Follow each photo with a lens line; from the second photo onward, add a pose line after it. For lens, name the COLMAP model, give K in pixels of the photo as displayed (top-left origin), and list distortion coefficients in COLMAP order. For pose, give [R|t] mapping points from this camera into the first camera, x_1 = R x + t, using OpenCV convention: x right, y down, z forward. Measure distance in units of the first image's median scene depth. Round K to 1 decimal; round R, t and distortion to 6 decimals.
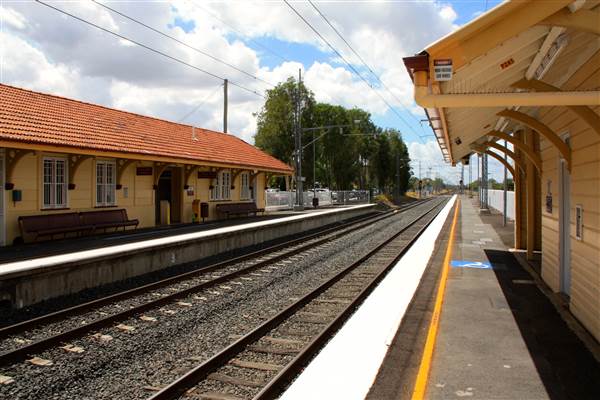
lens RADIAL K [[499.5, 0, 300.0], [0, 499.5, 200.0], [0, 0, 1]] dist [-0.199129, 0.157440]
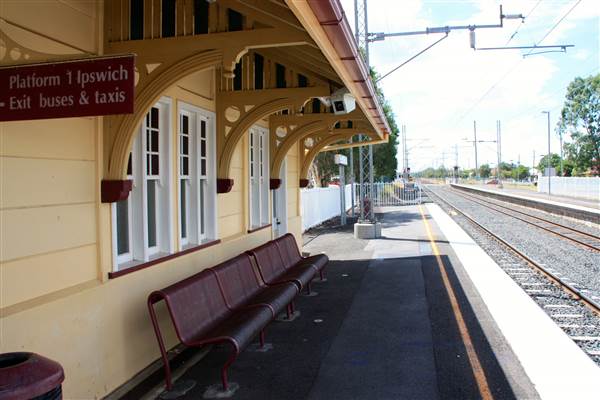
lens RADIAL K [[499.5, 0, 300.0], [0, 499.5, 200.0], [0, 0, 1]] dist [-0.199129, 0.157440]
pose [[0.994907, -0.018147, 0.099151, -0.188389], [0.015984, 0.999618, 0.022566, -0.034670], [-0.099523, -0.020866, 0.994816, 1.173085]]
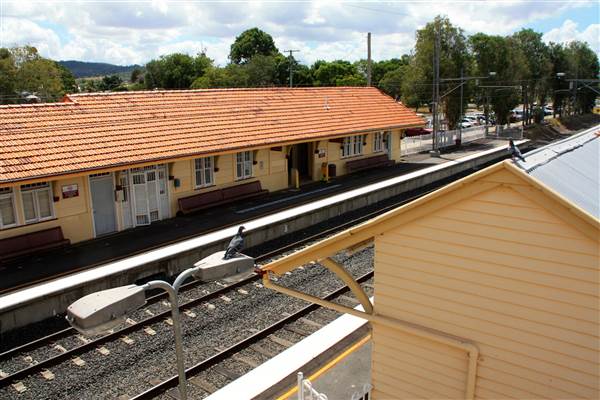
lens RADIAL K [[499.5, 0, 300.0], [0, 499.5, 200.0], [0, 0, 1]] dist [-0.199129, 0.157440]
pose [[0.931018, 0.066079, -0.358942, 0.221630], [0.007248, 0.979932, 0.199199, -0.194164], [0.364902, -0.188060, 0.911855, -0.179990]]
